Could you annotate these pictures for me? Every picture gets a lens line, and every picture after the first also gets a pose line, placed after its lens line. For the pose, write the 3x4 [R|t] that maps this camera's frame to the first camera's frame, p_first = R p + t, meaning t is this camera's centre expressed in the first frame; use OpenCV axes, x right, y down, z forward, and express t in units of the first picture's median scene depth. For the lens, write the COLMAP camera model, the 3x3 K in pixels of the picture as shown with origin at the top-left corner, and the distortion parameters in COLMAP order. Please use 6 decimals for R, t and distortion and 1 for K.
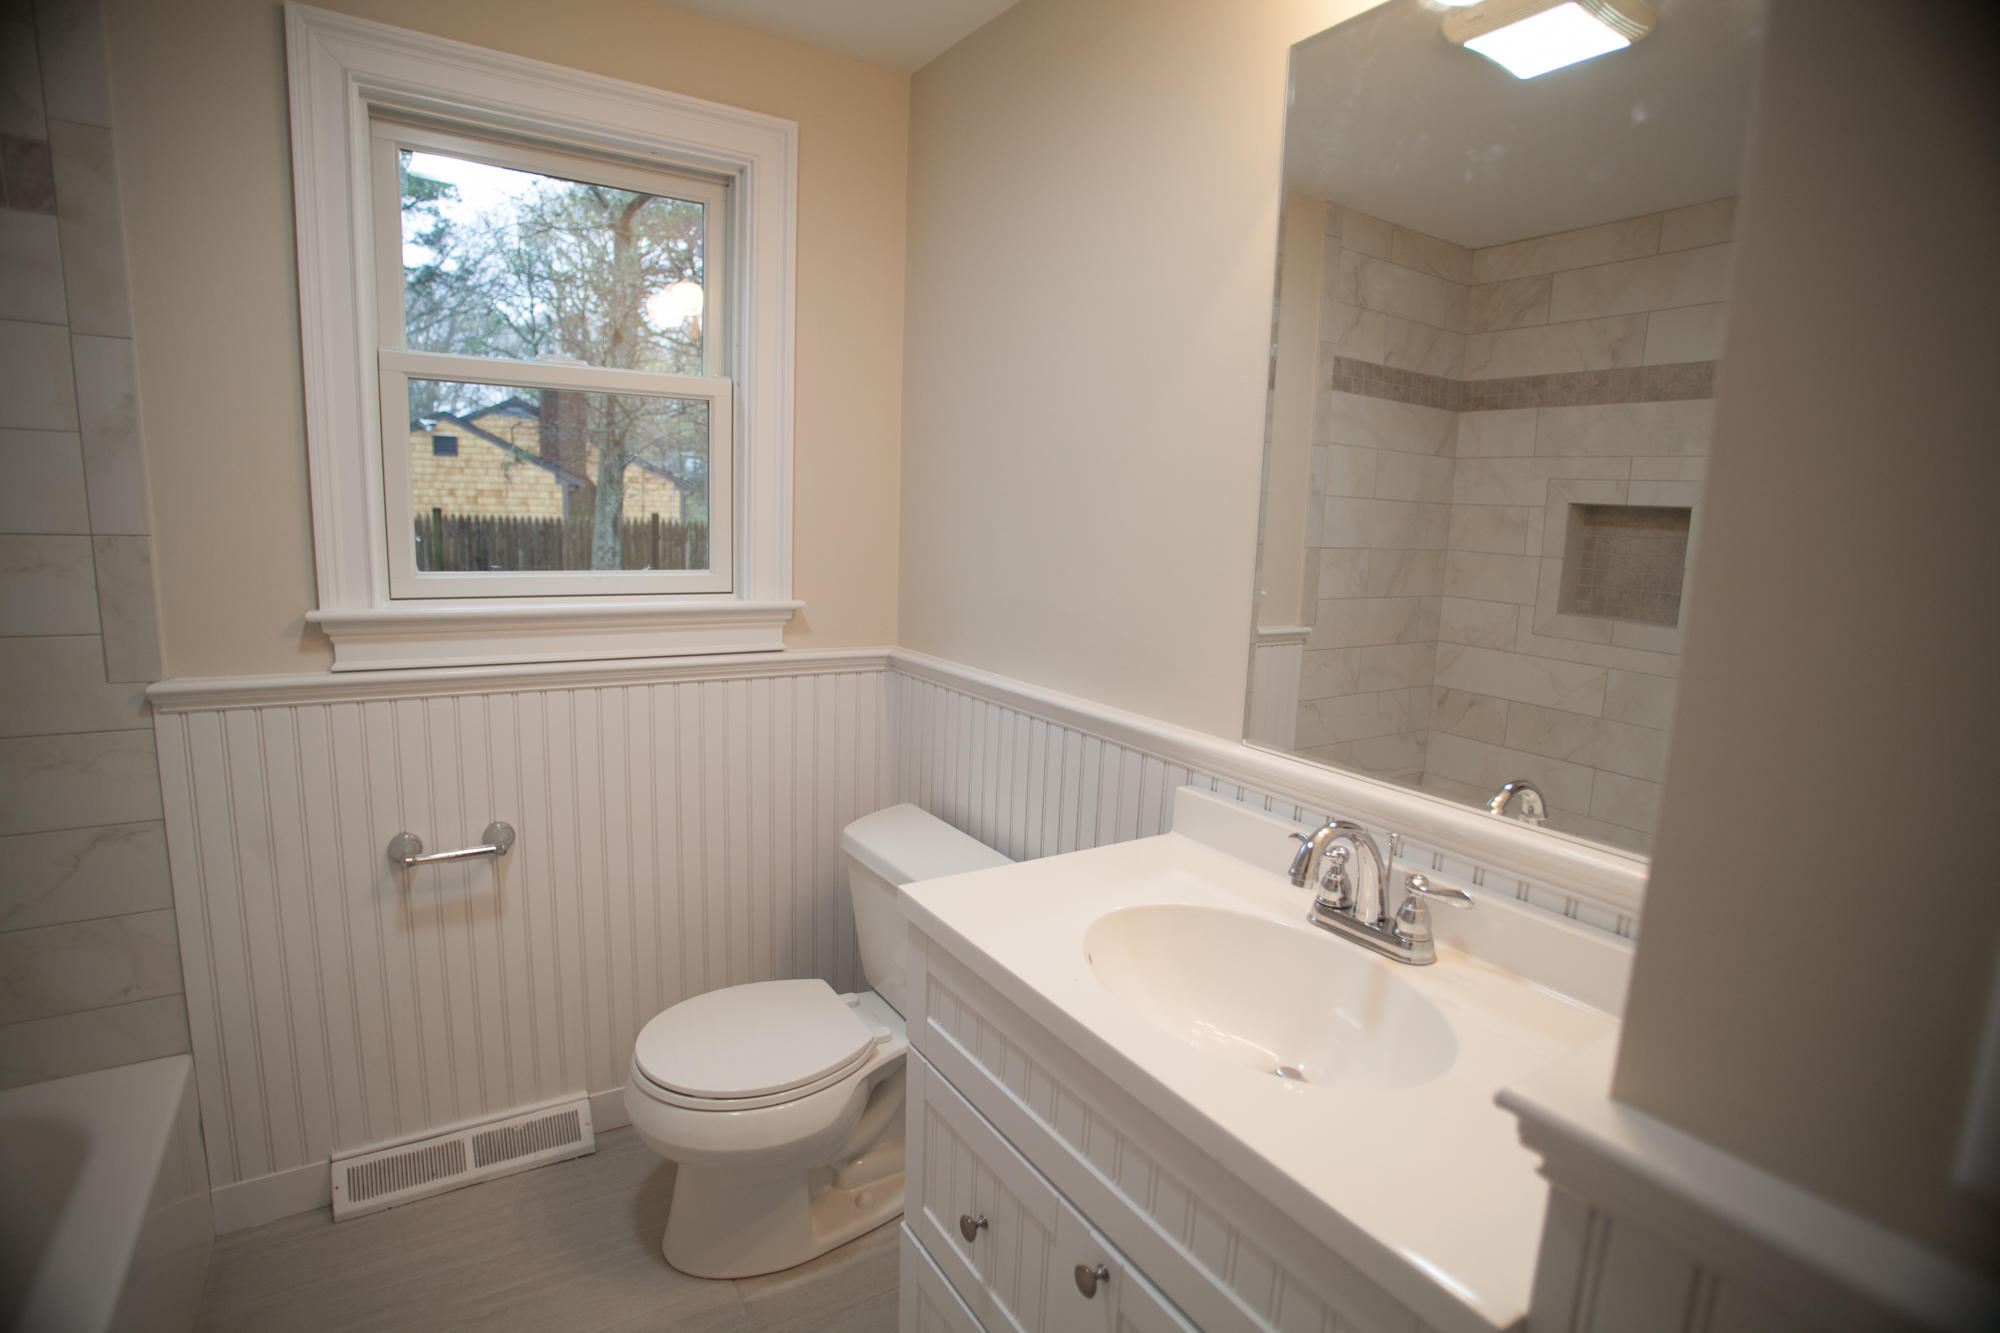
lens RADIAL K [[977.1, 0, 987.0], [0, 977.1, 672.9], [0, 0, 1]] dist [-0.089701, 0.039902]
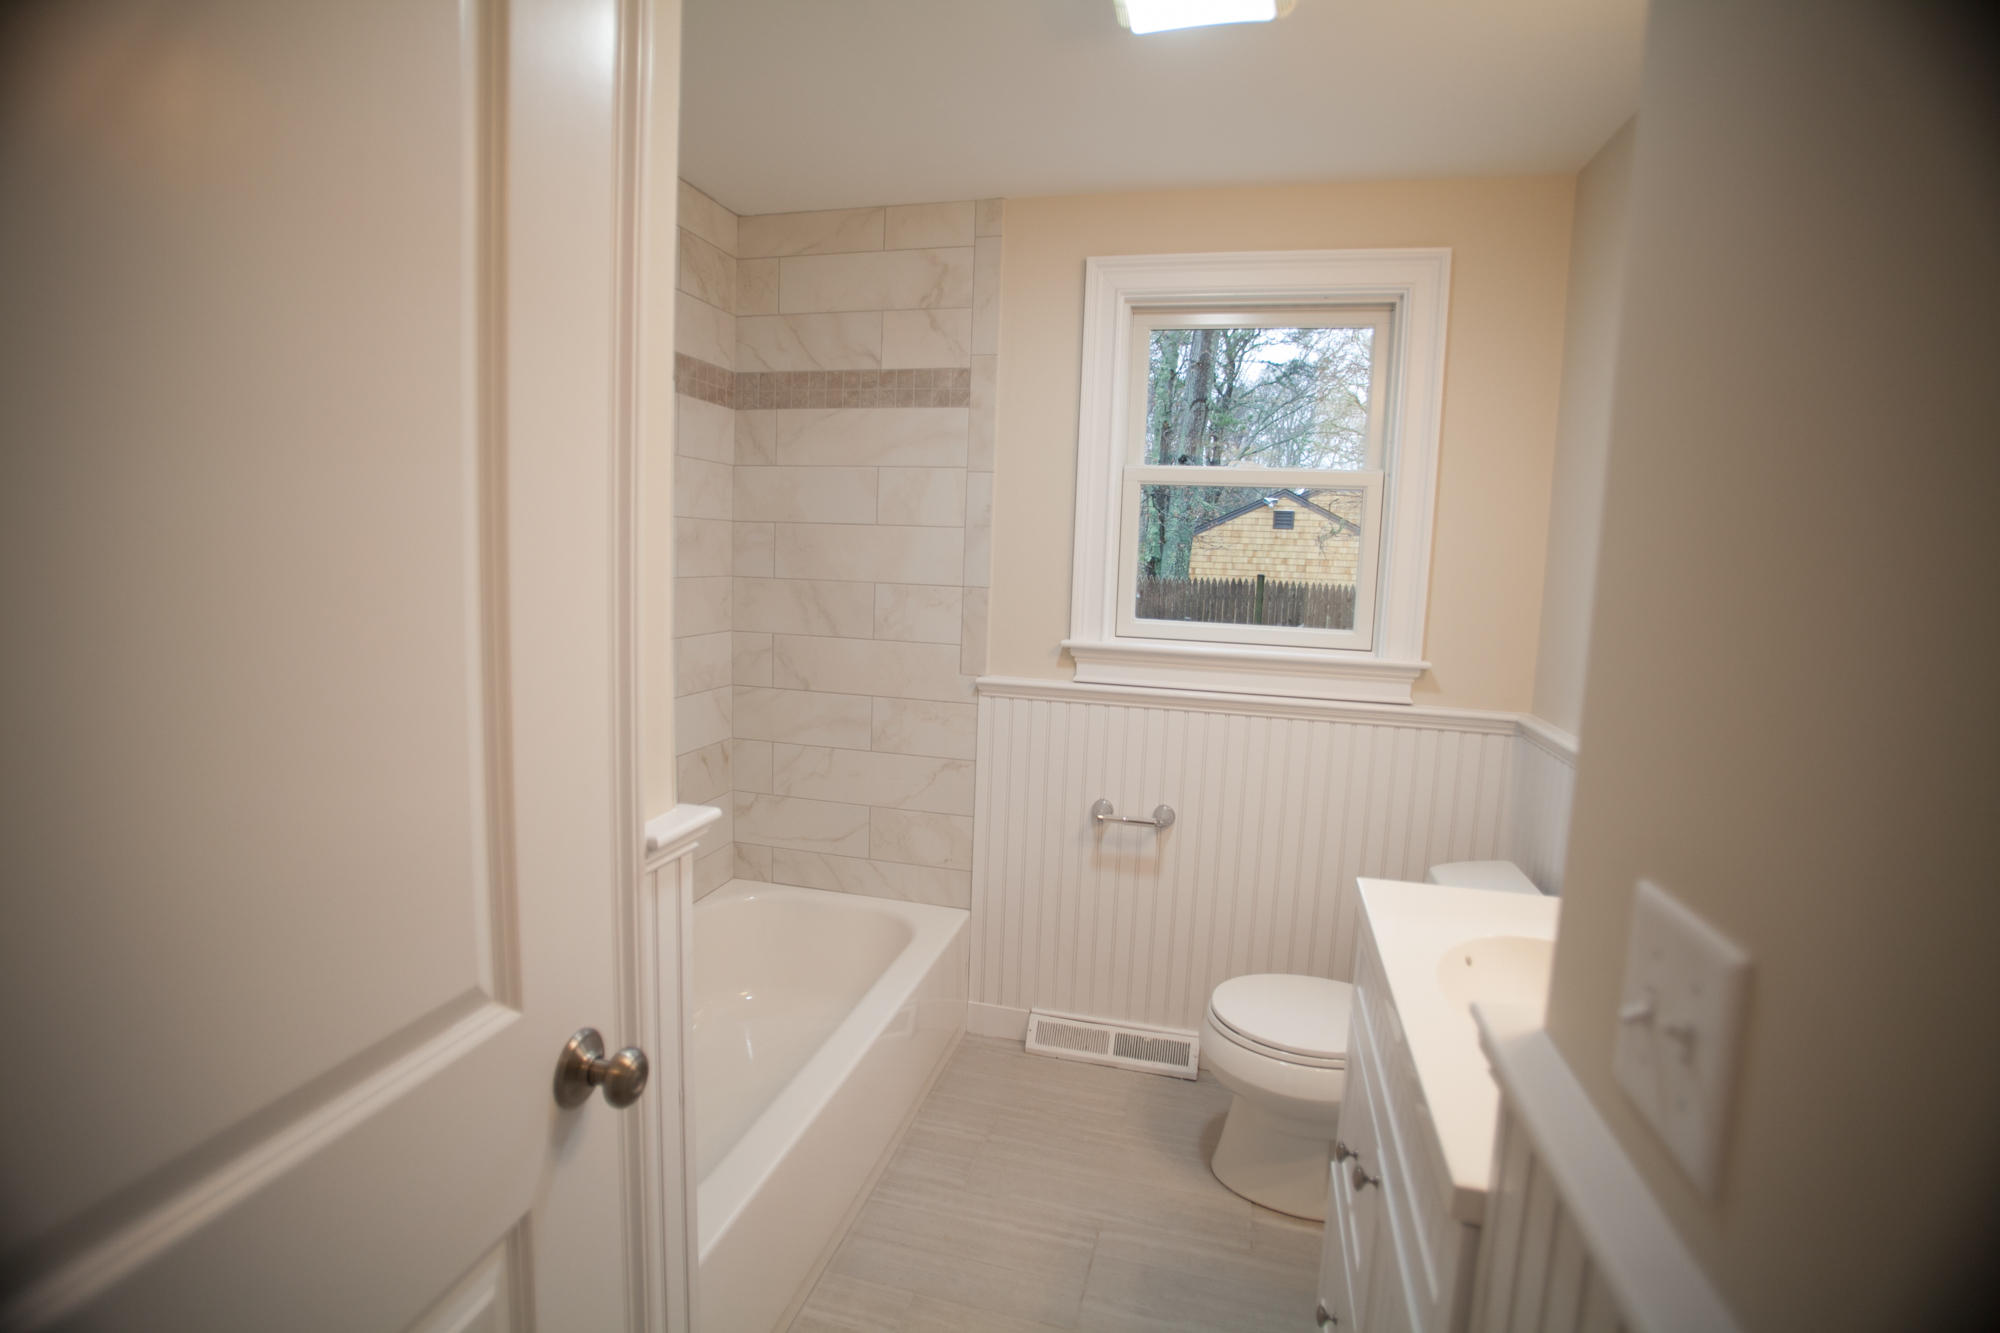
lens RADIAL K [[977.1, 0, 987.0], [0, 977.1, 672.9], [0, 0, 1]] dist [-0.089701, 0.039902]
pose [[0.681593, 0.077980, -0.727565, 0.271675], [-0.129809, 0.991420, -0.015346, 0.021818], [0.720126, 0.104904, 0.685867, -0.129776]]
